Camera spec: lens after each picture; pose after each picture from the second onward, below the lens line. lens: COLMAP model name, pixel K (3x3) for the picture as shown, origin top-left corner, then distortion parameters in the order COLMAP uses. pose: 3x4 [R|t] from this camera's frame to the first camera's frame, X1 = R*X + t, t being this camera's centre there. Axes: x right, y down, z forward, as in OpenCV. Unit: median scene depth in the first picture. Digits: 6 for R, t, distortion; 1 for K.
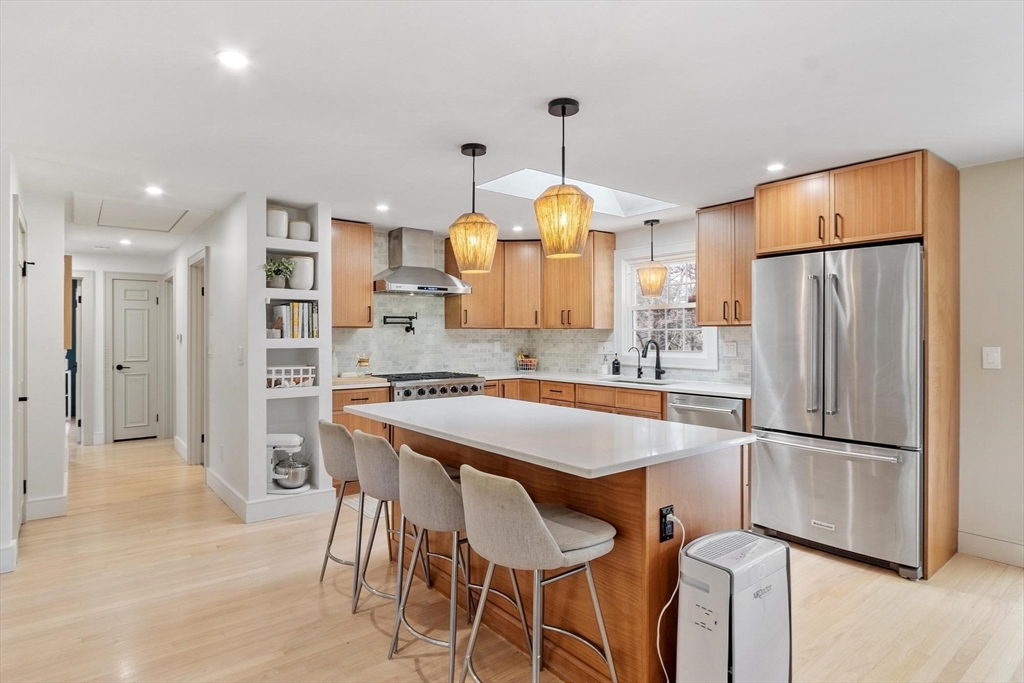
lens RADIAL K [[554.6, 0, 511.0], [0, 554.6, 337.7], [0, 0, 1]] dist [-0.001999, -0.000271]
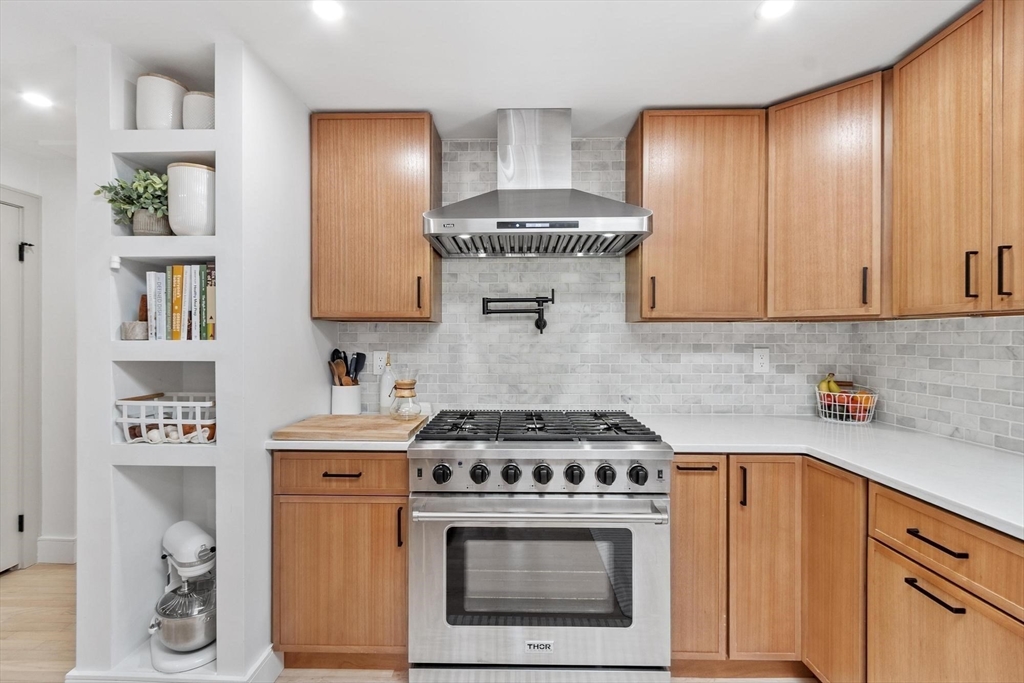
lens RADIAL K [[446.9, 0, 511.9], [0, 446.9, 335.6], [0, 0, 1]] dist [0.002072, 0.000123]
pose [[0.771915, -0.000775, -0.635725, 0.075987], [-0.004280, 0.999970, -0.006415, -0.001687], [0.635711, 0.007673, 0.771889, 0.890635]]
